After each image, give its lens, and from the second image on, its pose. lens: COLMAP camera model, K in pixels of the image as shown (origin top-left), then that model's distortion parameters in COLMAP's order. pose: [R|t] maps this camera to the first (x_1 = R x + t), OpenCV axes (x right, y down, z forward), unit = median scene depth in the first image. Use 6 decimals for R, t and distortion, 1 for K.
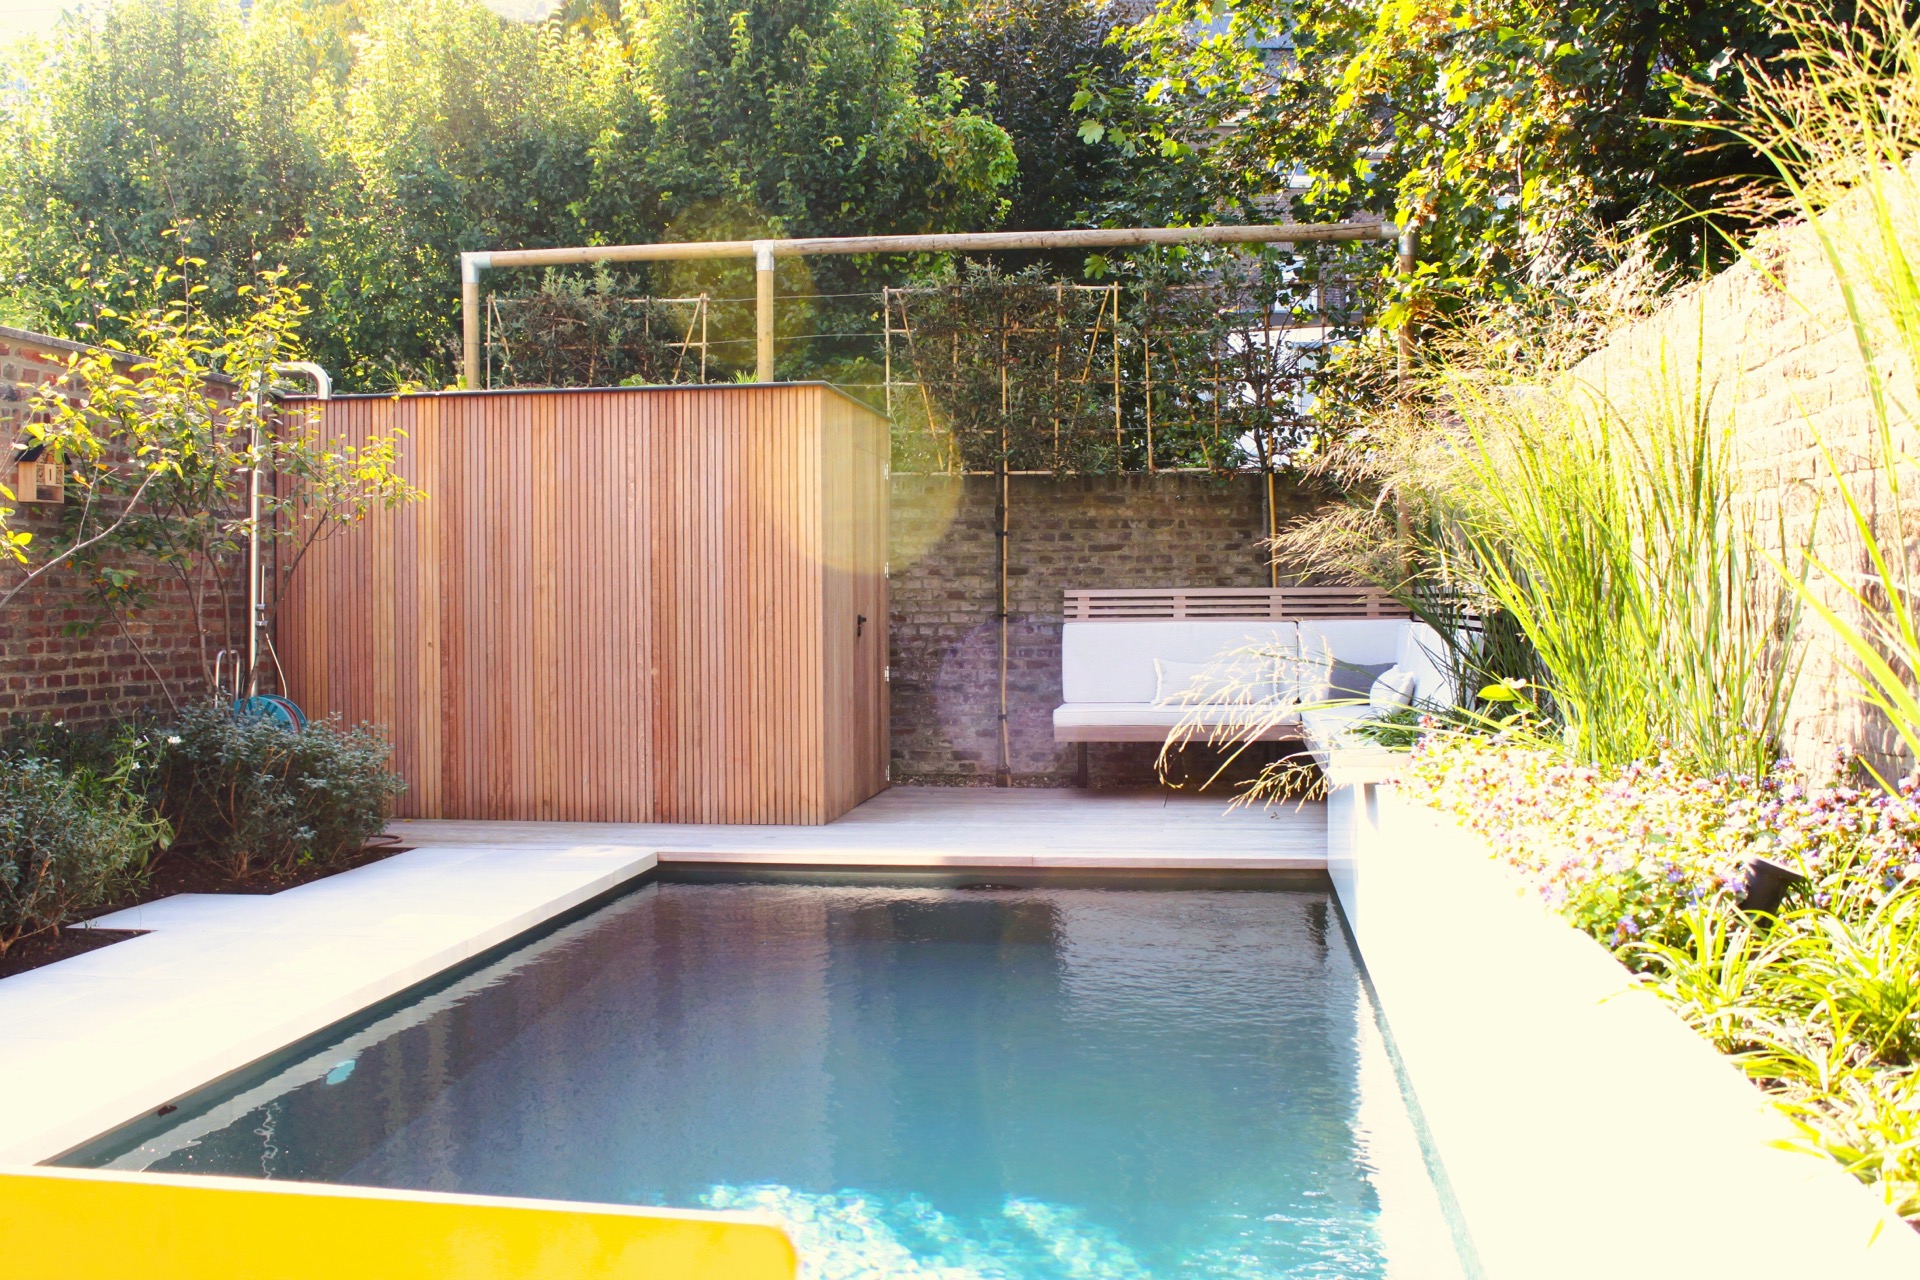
lens RADIAL K [[1849.5, 0, 960.0], [0, 1849.5, 640.0], [0, 0, 1]] dist [-0.110677, -0.002325]
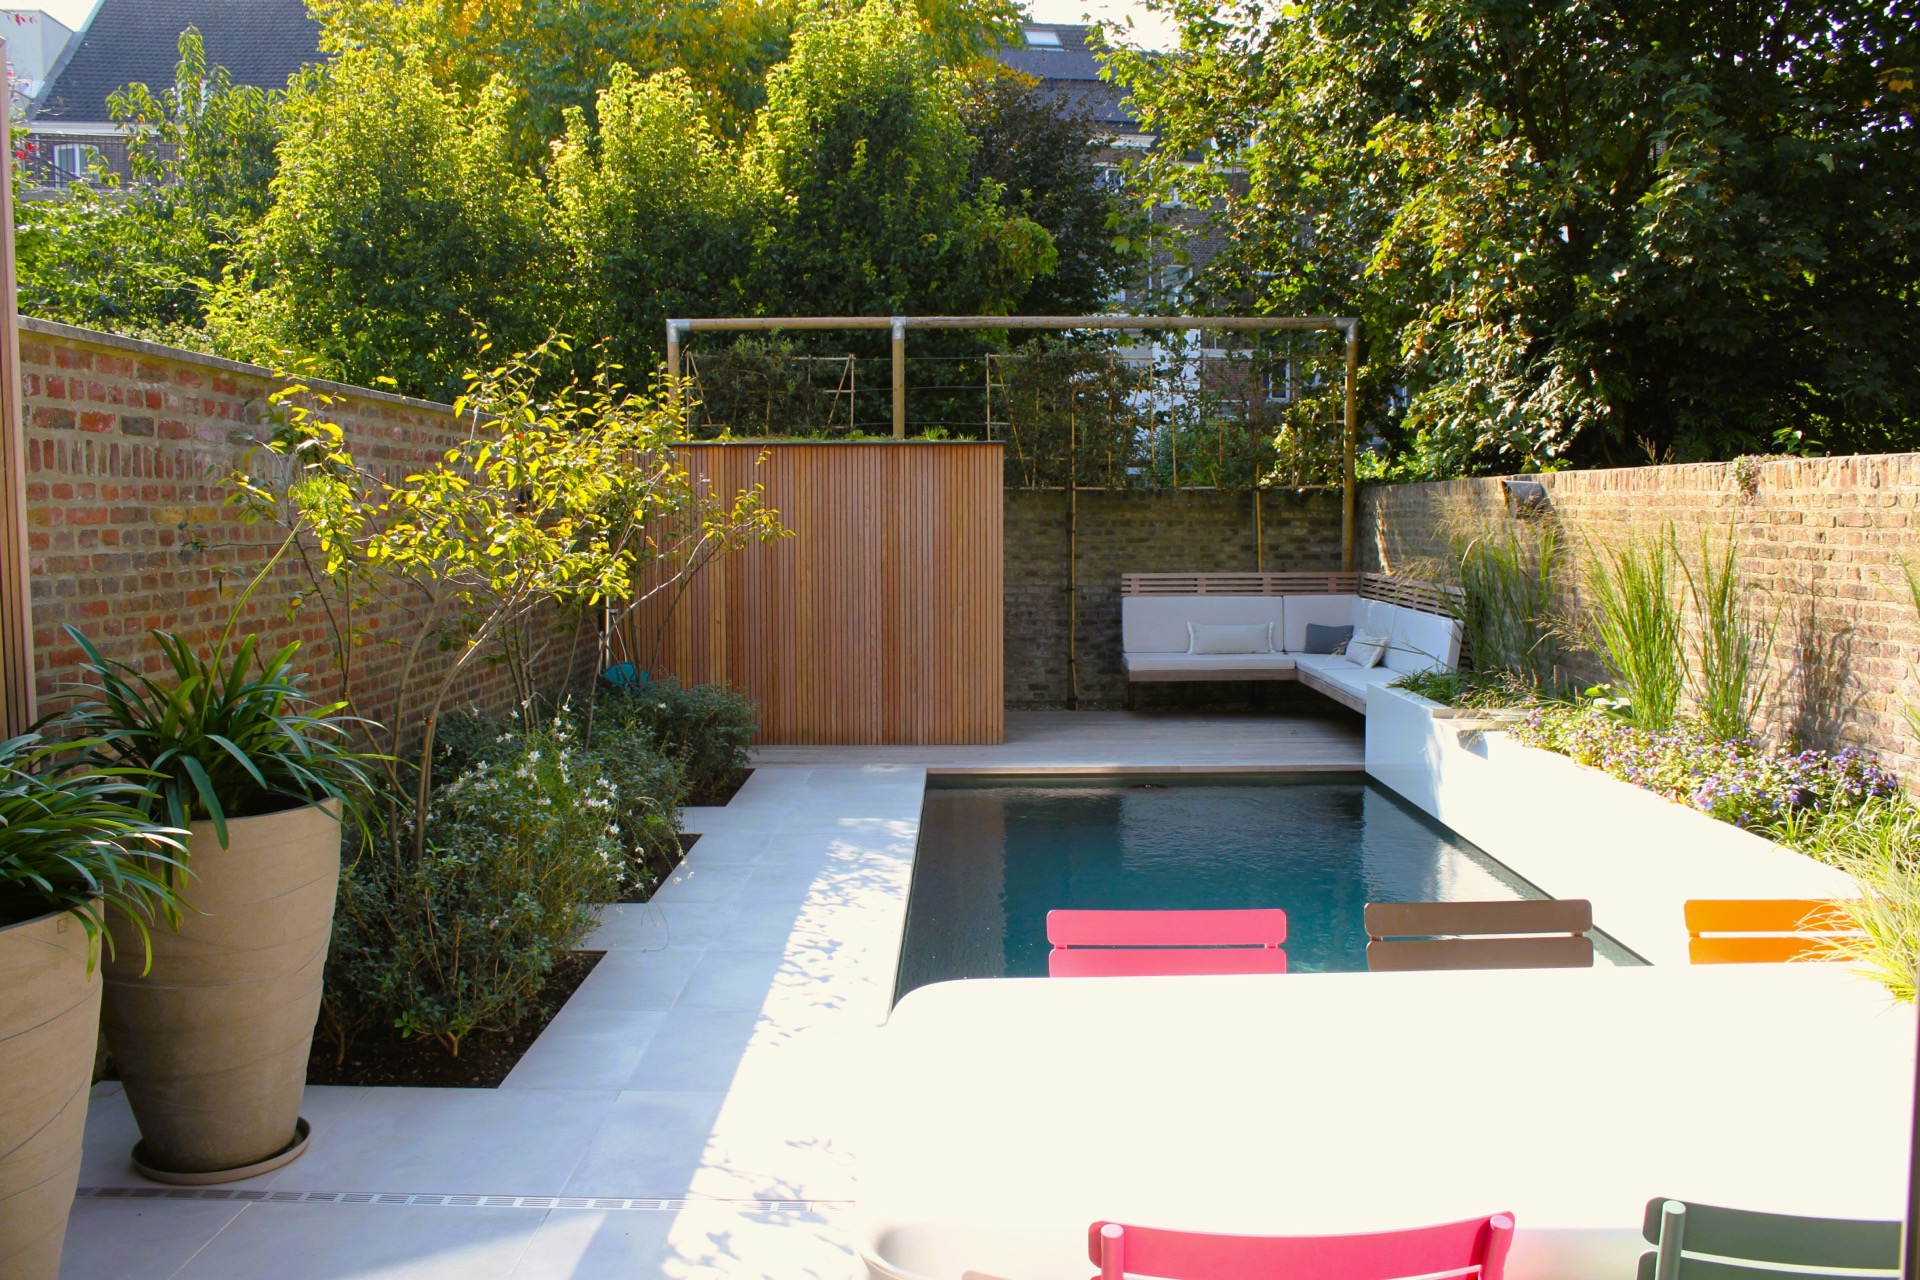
lens RADIAL K [[1601.7, 0, 957.1], [0, 1601.7, 620.3], [0, 0, 1]] dist [-0.151100, 0.021087]
pose [[0.990824, -0.006439, 0.135006, -0.230494], [-0.000008, 0.998862, 0.047698, -0.048458], [-0.135159, -0.047261, 0.989696, -0.203155]]
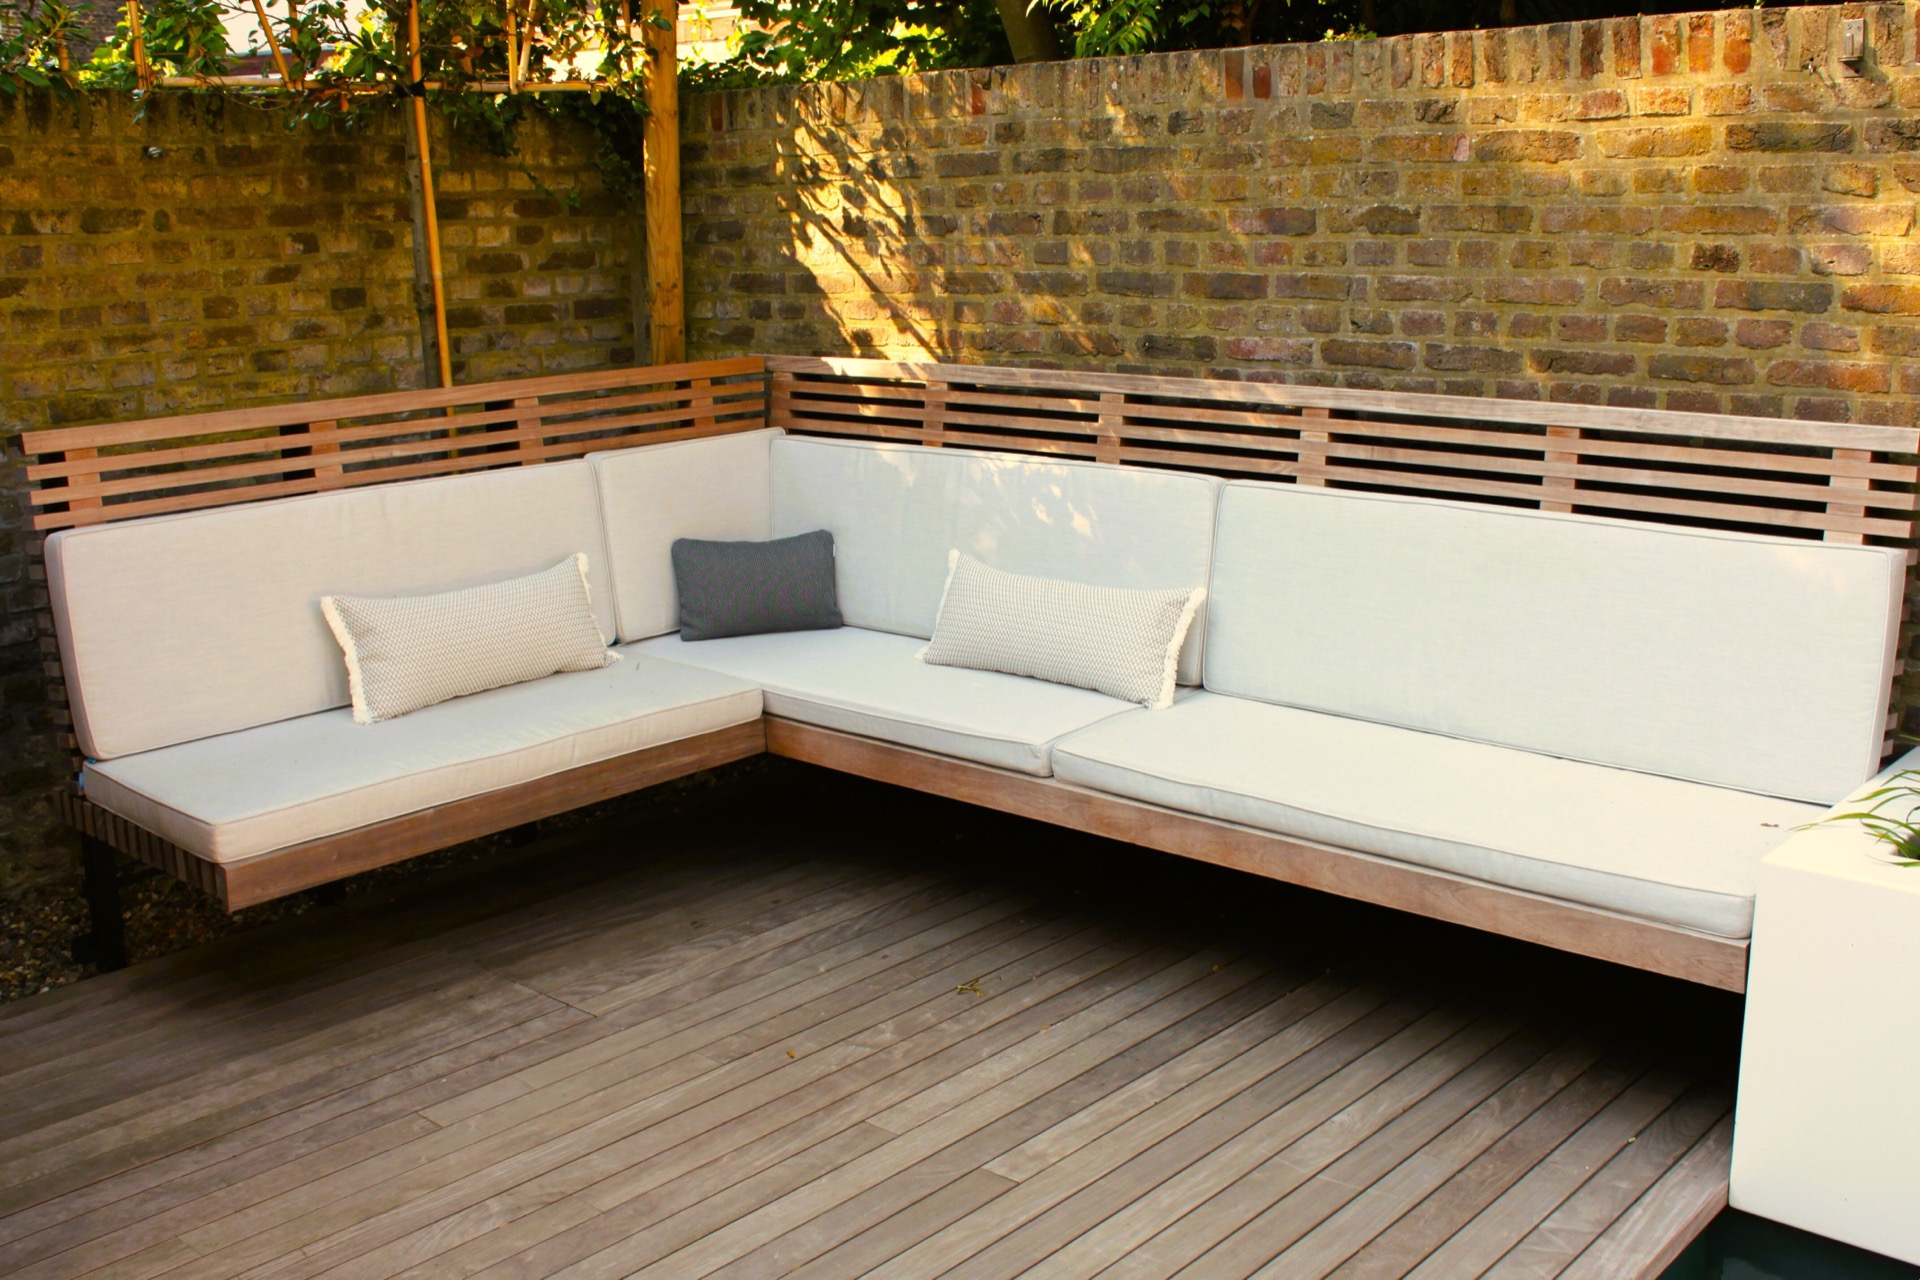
lens RADIAL K [[1964.6, 0, 960.0], [0, 1964.6, 640.0], [0, 0, 1]] dist [-0.125679, 0.110580]
pose [[0.553380, -0.183583, 0.812445, -0.137108], [0.028445, 0.979004, 0.201844, -0.054470], [-0.832443, -0.088586, 0.546984, 0.642550]]
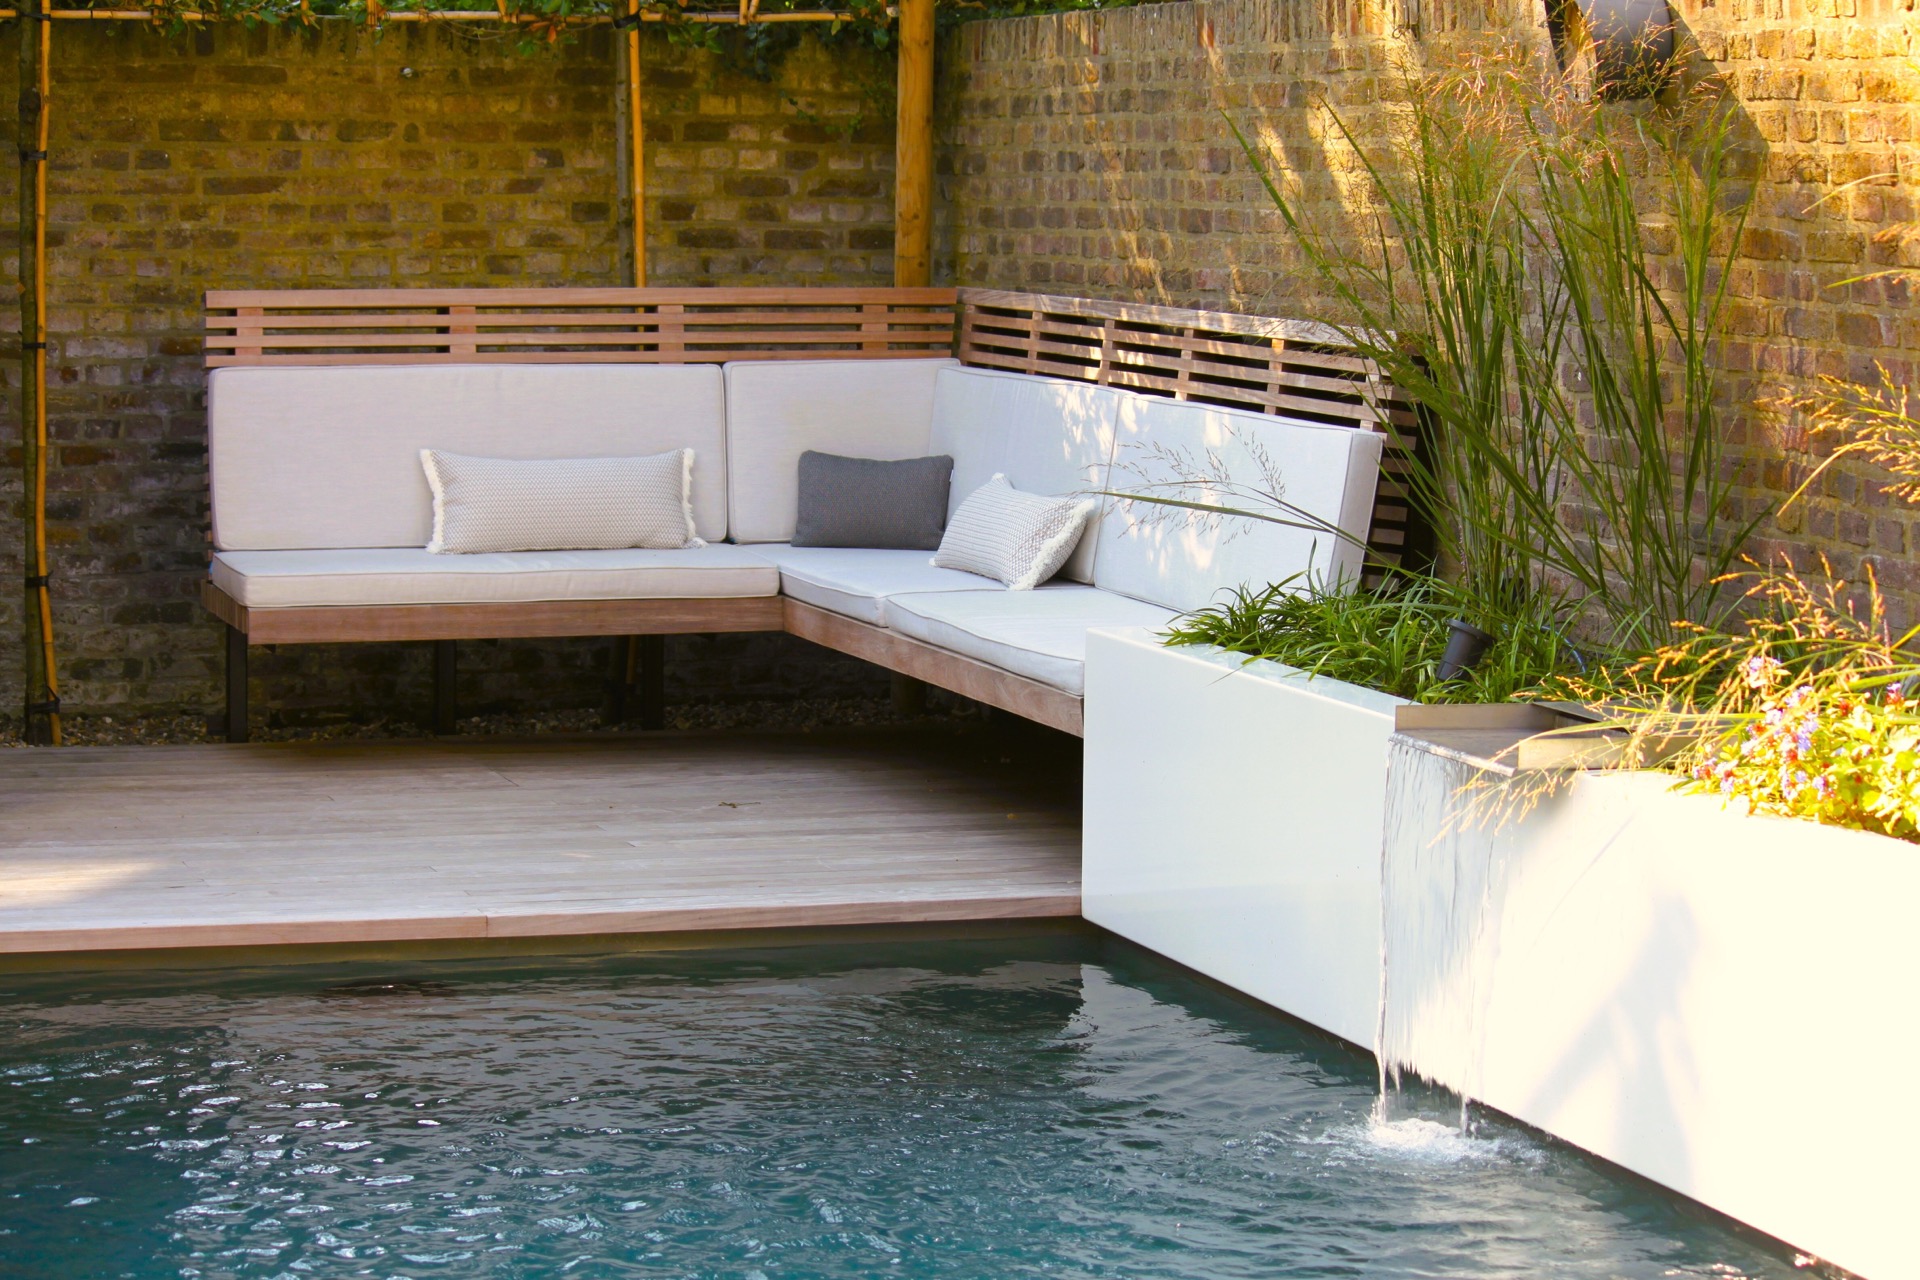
lens RADIAL K [[4932.8, 0, 960.0], [0, 4932.8, 640.0], [0, 0, 1]] dist [-0.366295, -0.379381]
pose [[0.899057, -0.025909, 0.437064, -0.280075], [-0.009202, 0.996909, 0.078025, -0.035387], [-0.437735, -0.074171, 0.896039, -0.109235]]
